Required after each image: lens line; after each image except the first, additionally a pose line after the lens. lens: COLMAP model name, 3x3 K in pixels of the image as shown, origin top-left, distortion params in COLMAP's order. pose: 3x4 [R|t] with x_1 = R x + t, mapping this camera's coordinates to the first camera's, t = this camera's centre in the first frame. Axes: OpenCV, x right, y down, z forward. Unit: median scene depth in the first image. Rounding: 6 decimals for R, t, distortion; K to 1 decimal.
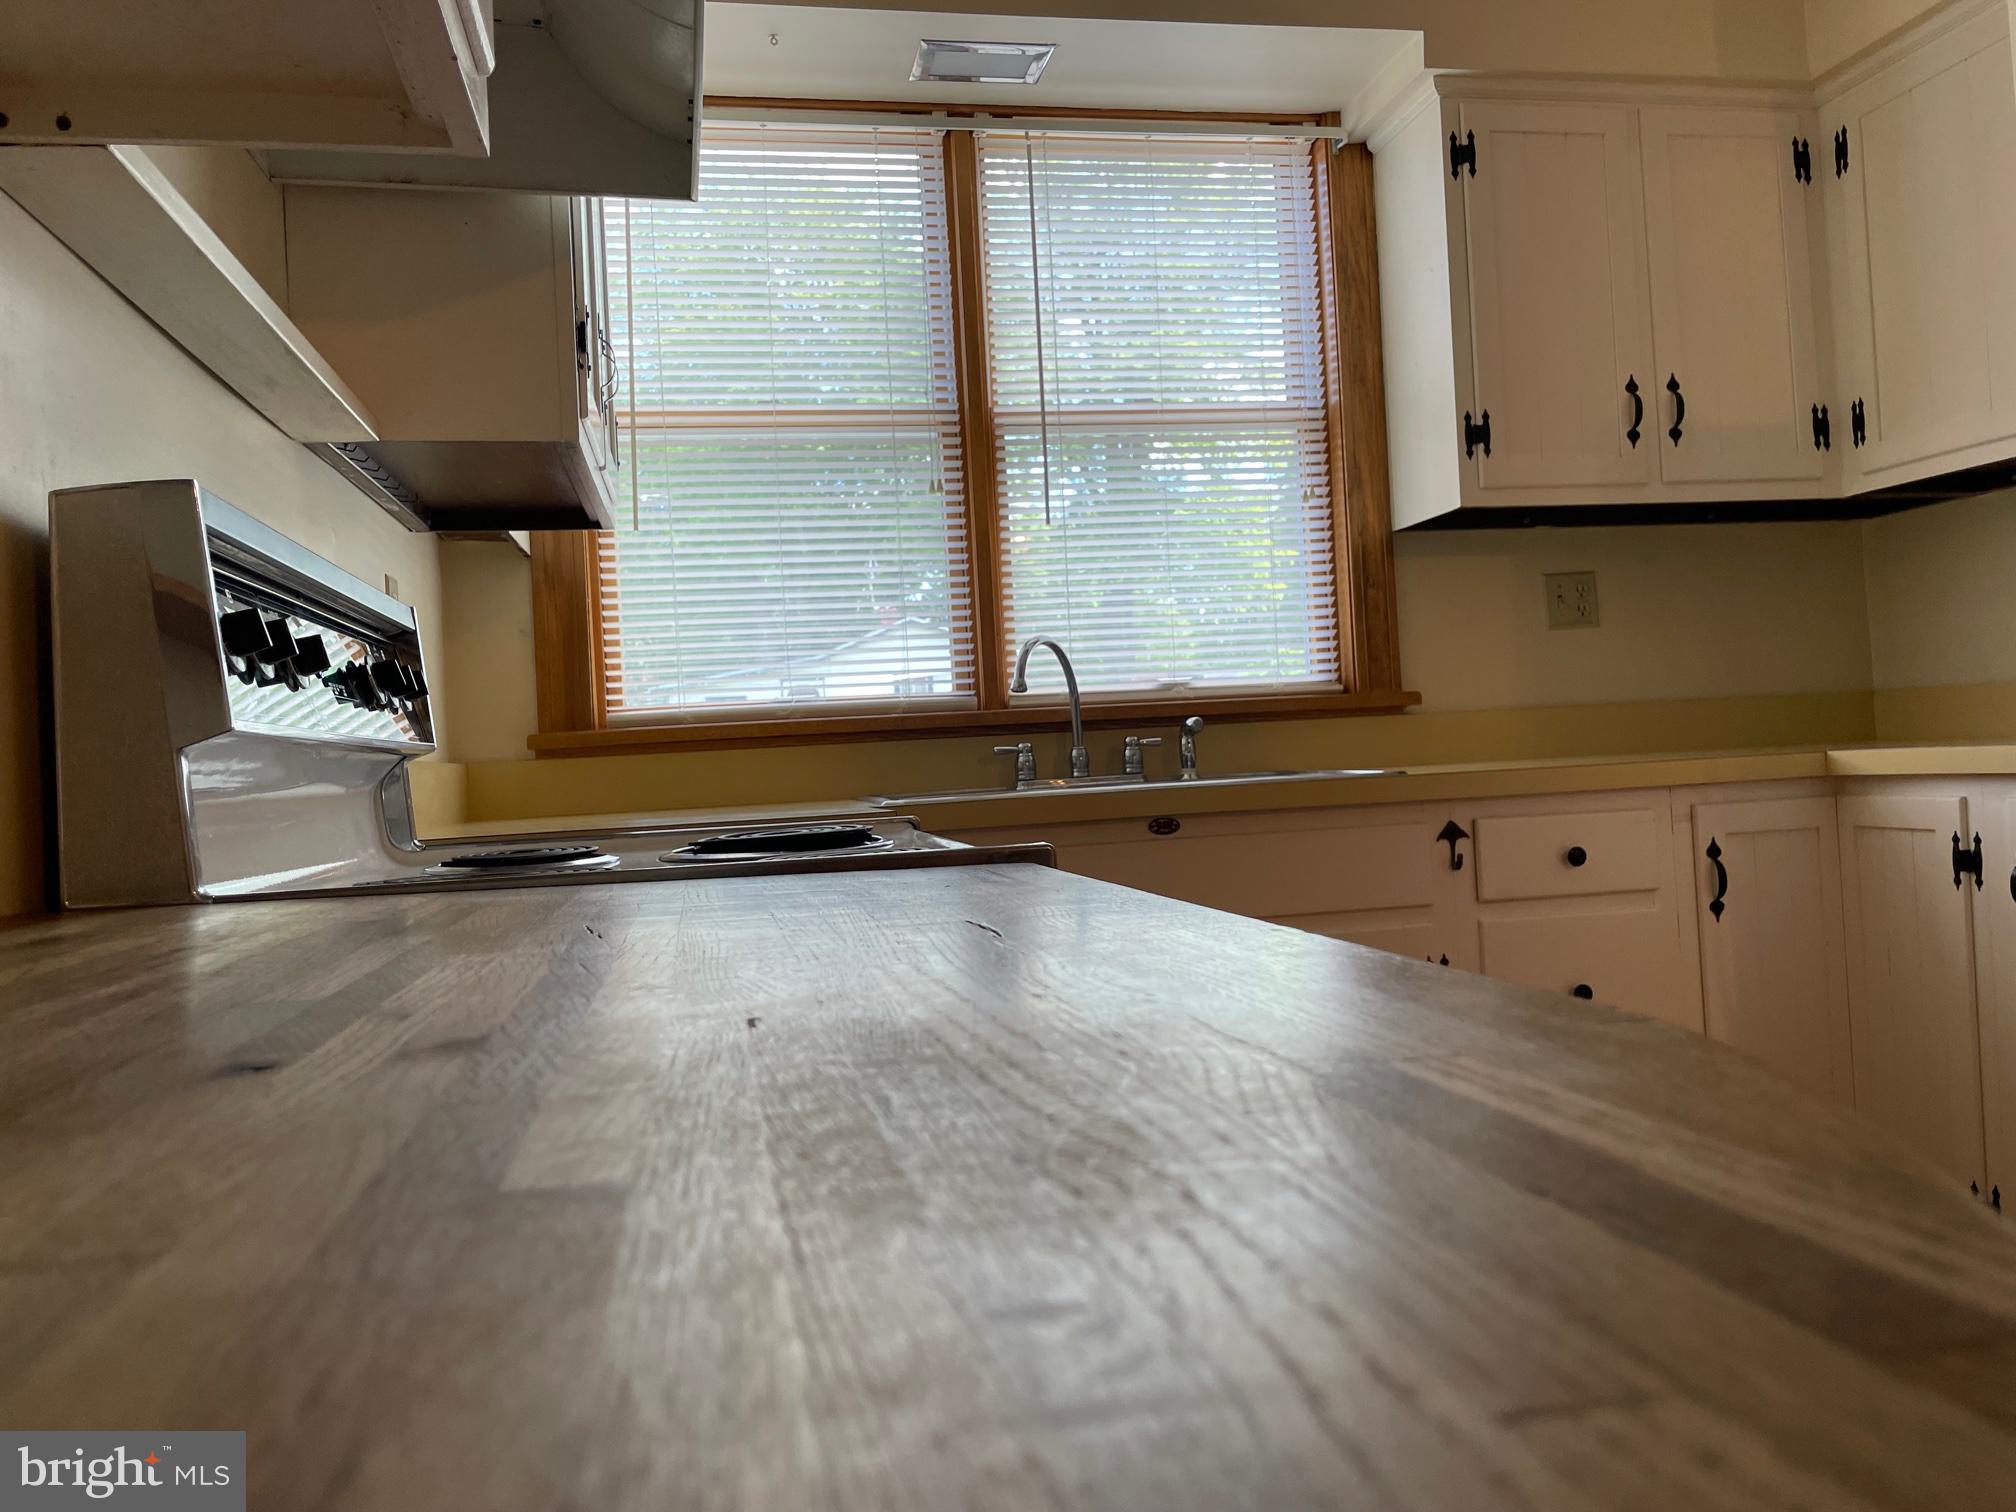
lens RADIAL K [[1542.6, 0, 1008.8], [0, 1542.6, 753.8], [0, 0, 1]] dist [0.048817, -0.001269]
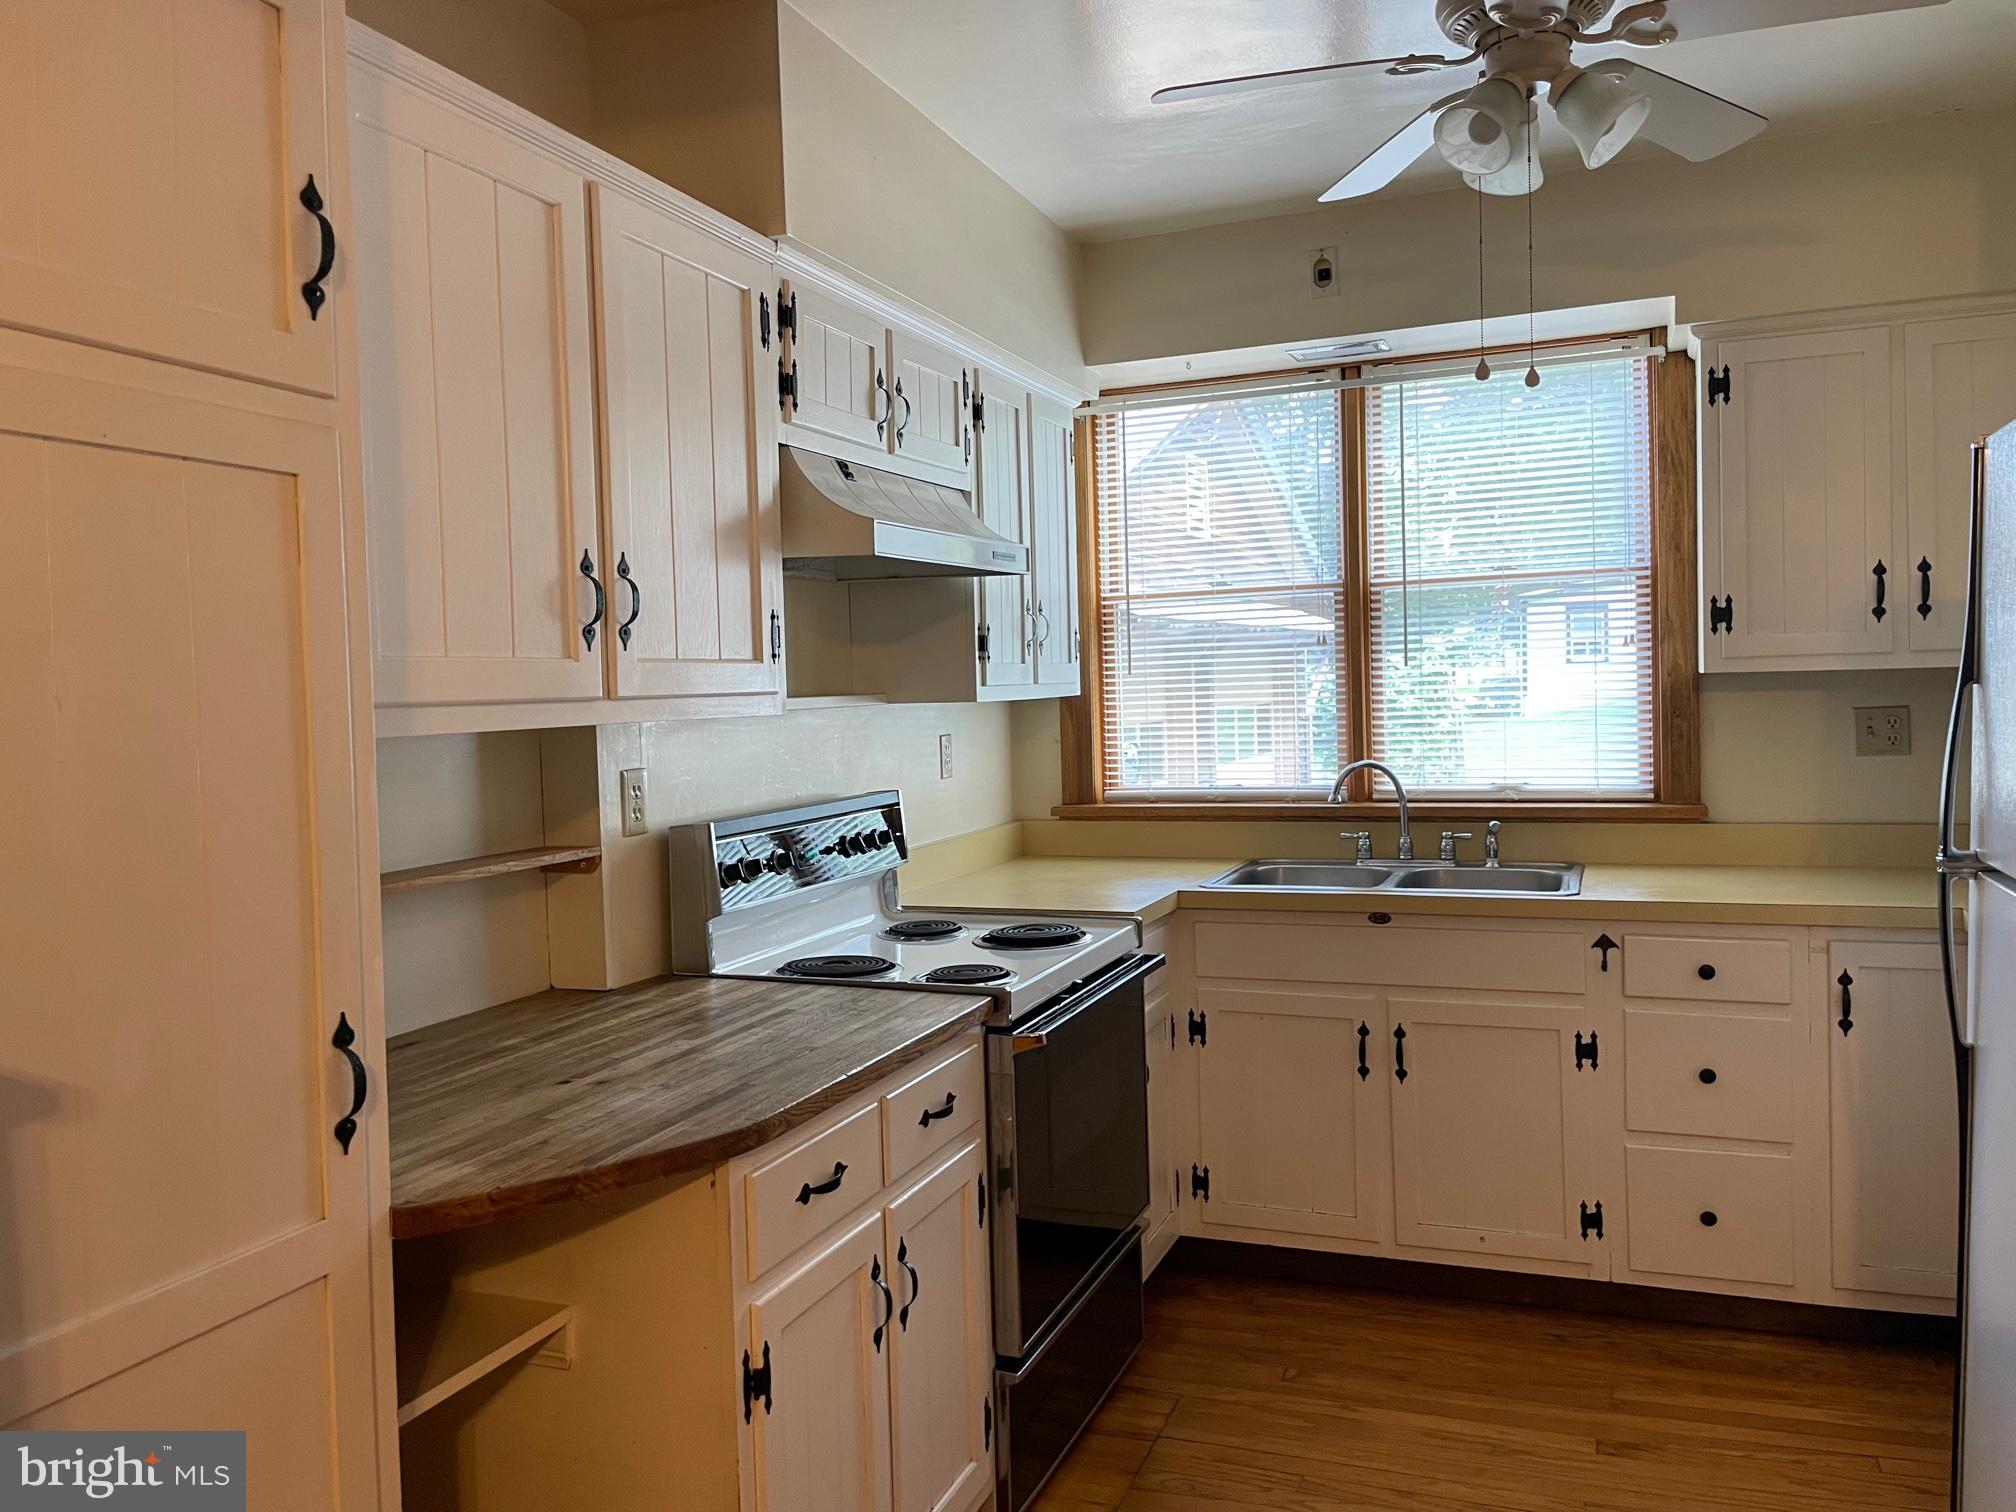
lens RADIAL K [[1542.6, 0, 1005.7], [0, 1542.6, 754.2], [0, 0, 1]] dist [0.048817, -0.001269]
pose [[0.840354, 0.049065, -0.539813, 0.488053], [-0.009031, 0.997024, 0.076563, -0.180944], [0.541963, -0.059465, 0.838296, -0.346261]]
